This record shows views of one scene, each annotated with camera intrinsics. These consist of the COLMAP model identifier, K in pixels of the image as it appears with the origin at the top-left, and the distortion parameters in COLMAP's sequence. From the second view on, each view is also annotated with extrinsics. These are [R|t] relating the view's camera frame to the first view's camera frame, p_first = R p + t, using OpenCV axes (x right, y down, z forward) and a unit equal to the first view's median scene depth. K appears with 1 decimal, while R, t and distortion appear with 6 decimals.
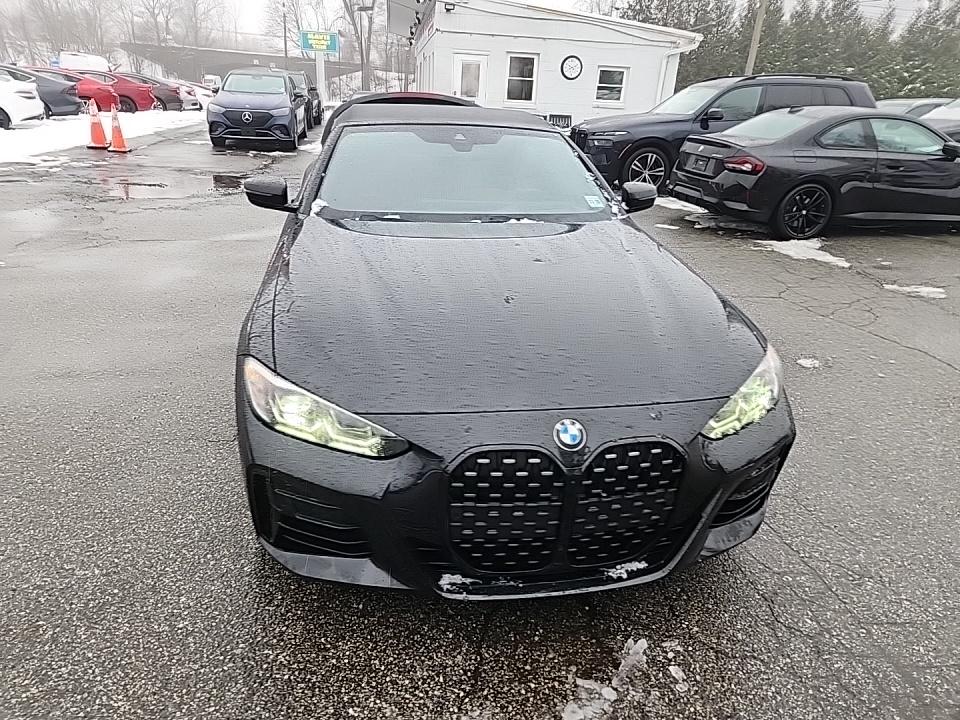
lens RADIAL K [[641.2, 0, 482.1], [0, 641.2, 359.8], [0, 0, 1]] dist [0.053318, -0.036299]
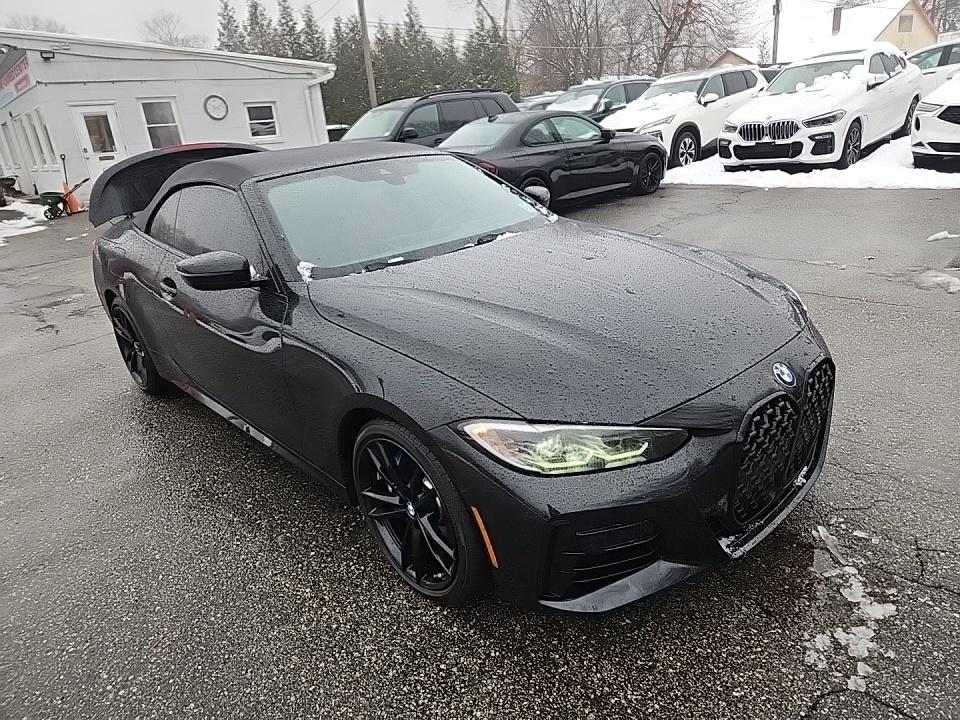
lens RADIAL K [[641.2, 0, 488.3], [0, 641.2, 365.5], [0, 0, 1]] dist [0.053318, -0.036299]
pose [[0.822987, -0.307250, 0.477797, -0.214582], [0.323393, 0.944911, 0.050598, -0.033017], [-0.467022, 0.112874, 0.877012, 0.053956]]
